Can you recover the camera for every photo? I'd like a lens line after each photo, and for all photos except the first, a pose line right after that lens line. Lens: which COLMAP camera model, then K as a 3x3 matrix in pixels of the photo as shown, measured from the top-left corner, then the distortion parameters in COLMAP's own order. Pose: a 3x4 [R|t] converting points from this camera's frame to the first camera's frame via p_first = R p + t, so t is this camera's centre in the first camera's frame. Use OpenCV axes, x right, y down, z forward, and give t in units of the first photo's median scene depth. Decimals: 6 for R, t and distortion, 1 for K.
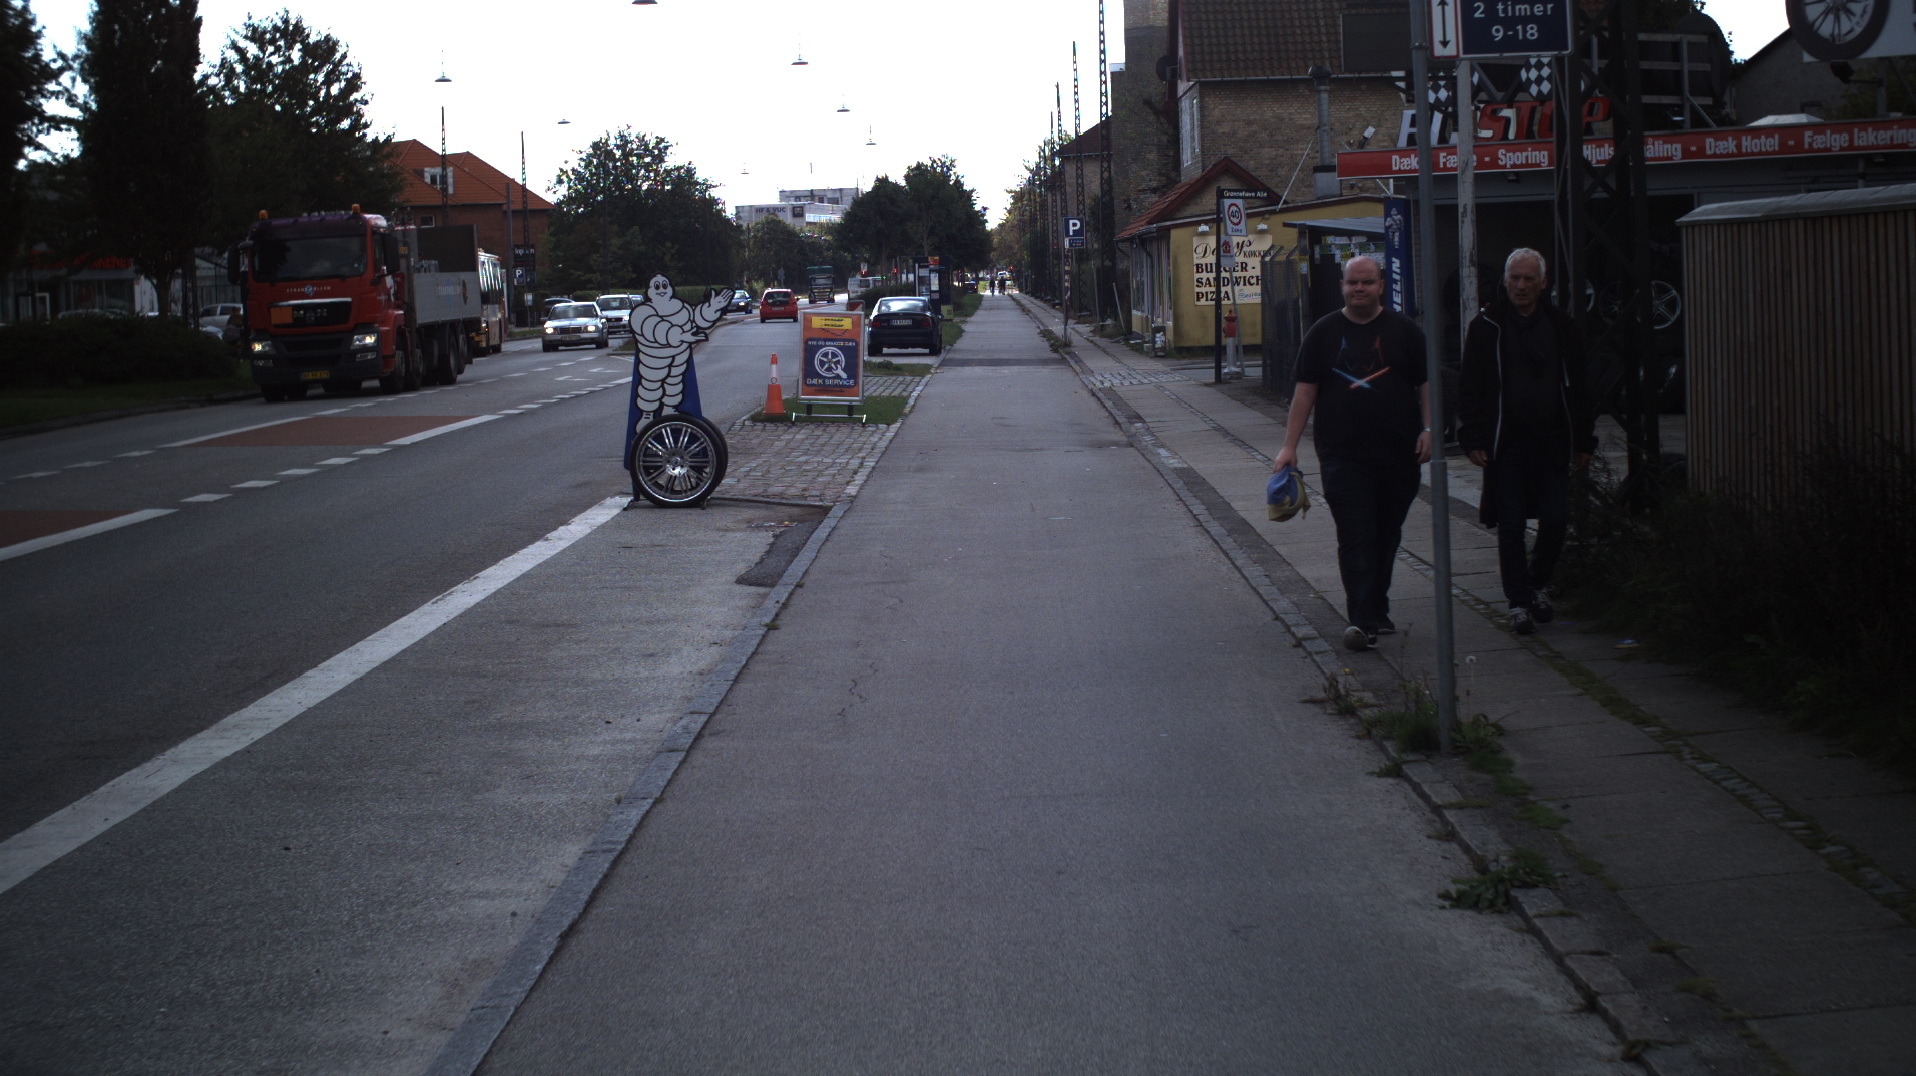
lens RADIAL K [[3185.9, 0, 931.2], [0, 3185.9, 479.8], [0, 0, 1]] dist [-0.226234, 0.037047]
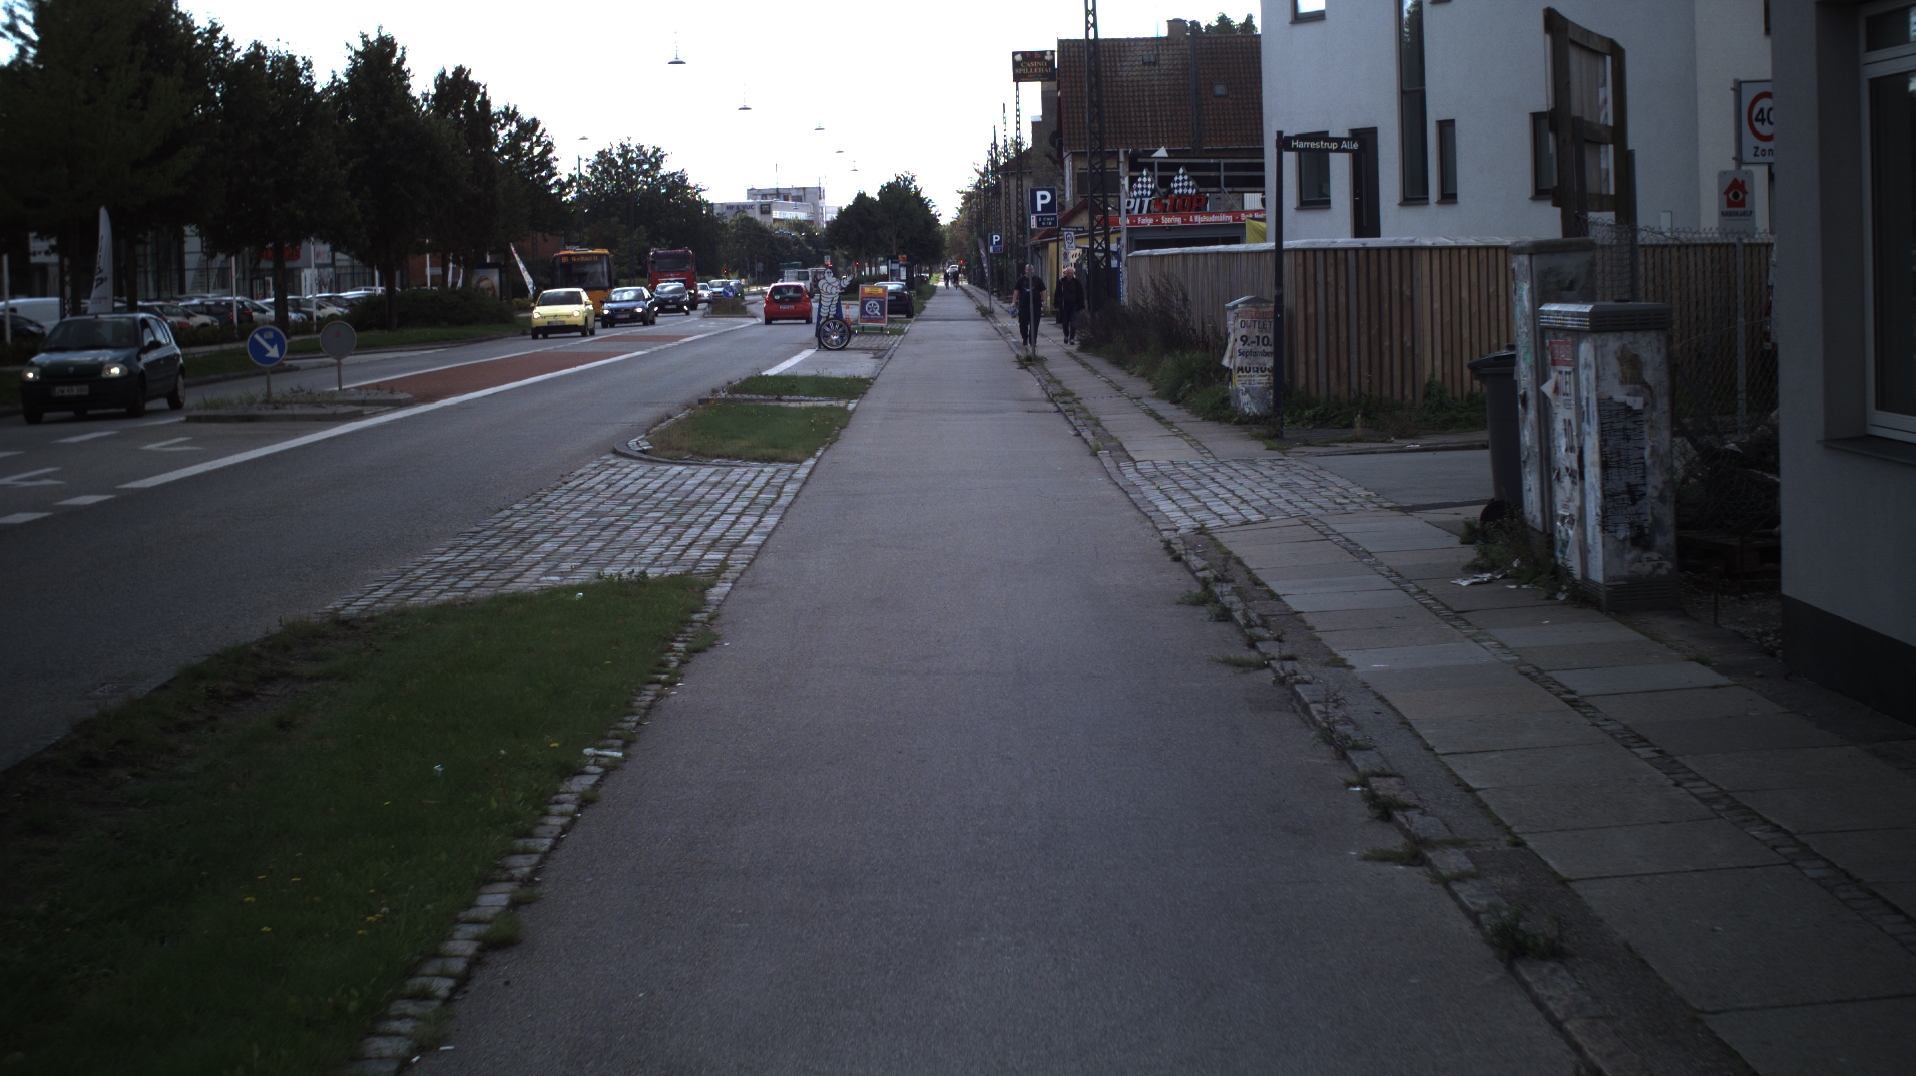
lens RADIAL K [[3185.9, 0, 931.2], [0, 3185.9, 479.8], [0, 0, 1]] dist [-0.226234, 0.037047]
pose [[0.999873, 0.004222, 0.015383, -0.006308], [-0.004256, 0.999989, 0.002149, 0.020094], [-0.015374, -0.002215, 0.999879, -0.314923]]
